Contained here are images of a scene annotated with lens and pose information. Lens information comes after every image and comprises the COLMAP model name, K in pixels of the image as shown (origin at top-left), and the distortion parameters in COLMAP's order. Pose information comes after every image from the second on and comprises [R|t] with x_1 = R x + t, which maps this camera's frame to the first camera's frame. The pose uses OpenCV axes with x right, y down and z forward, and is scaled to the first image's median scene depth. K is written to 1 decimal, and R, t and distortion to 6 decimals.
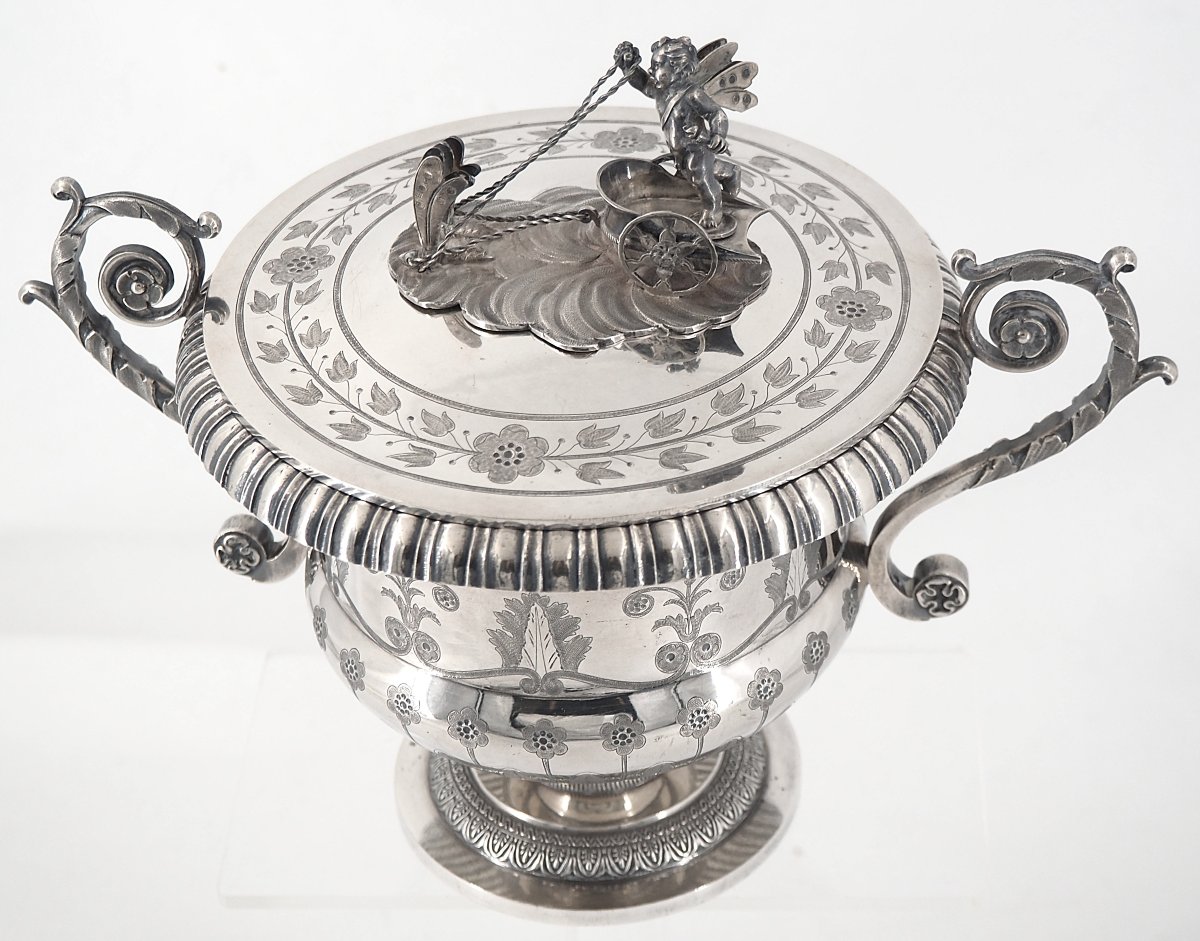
lens RADIAL K [[1049.4, 0, 600.0], [0, 1049.4, 470.5], [0, 0, 1]] dist [-0.007374, 0.003016]
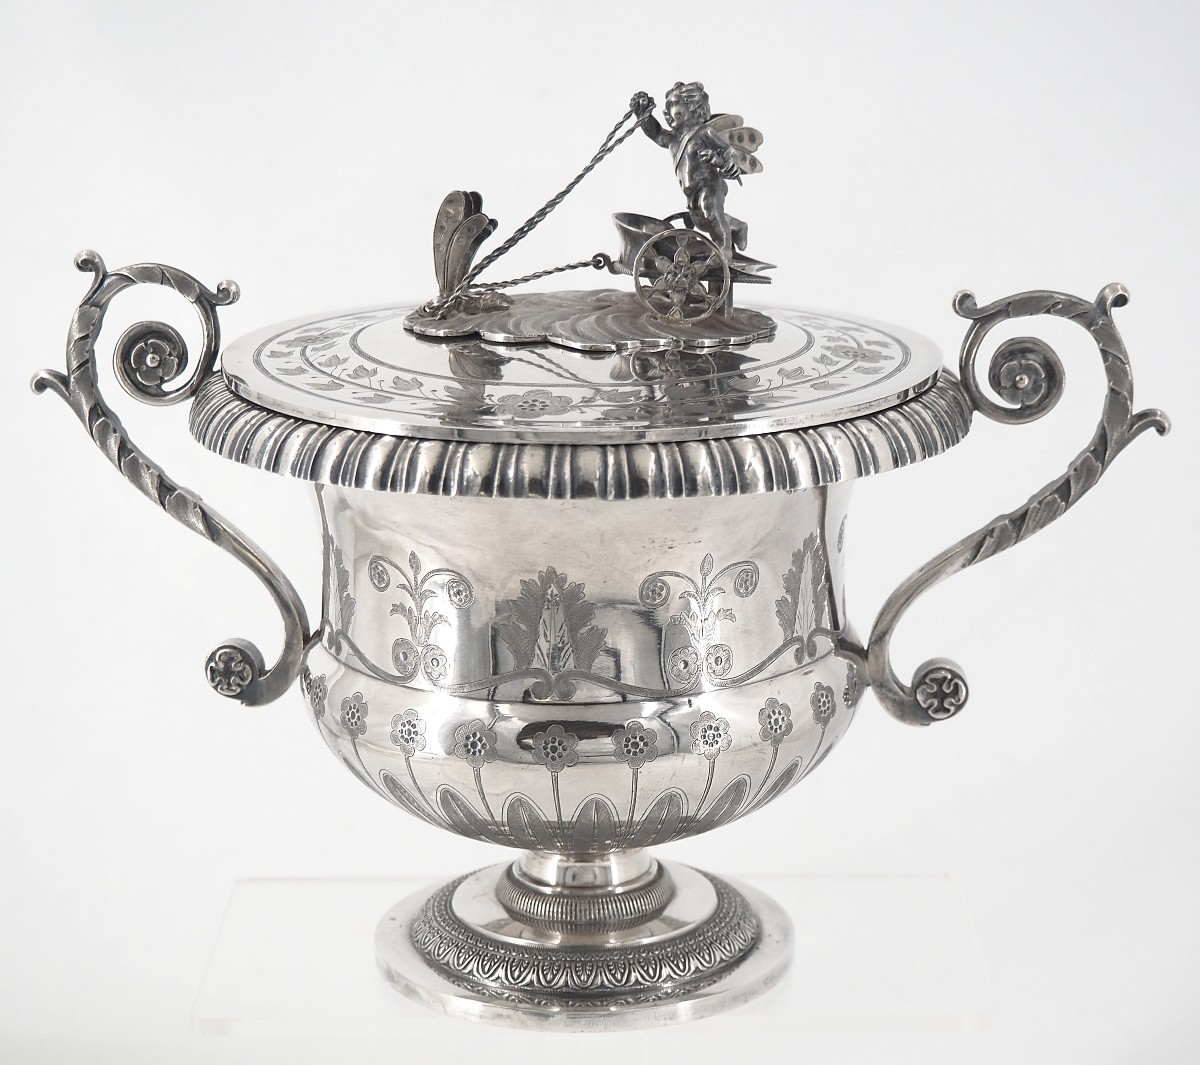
lens RADIAL K [[1040.6, 0, 609.9], [0, 1040.6, 536.6], [0, 0, 1]] dist [-0.004884, -0.007349]
pose [[0.999695, 0.013698, 0.020532, -0.020432], [-0.011249, 0.993303, -0.114988, 0.144069], [-0.021969, 0.114722, 0.993155, 0.009364]]
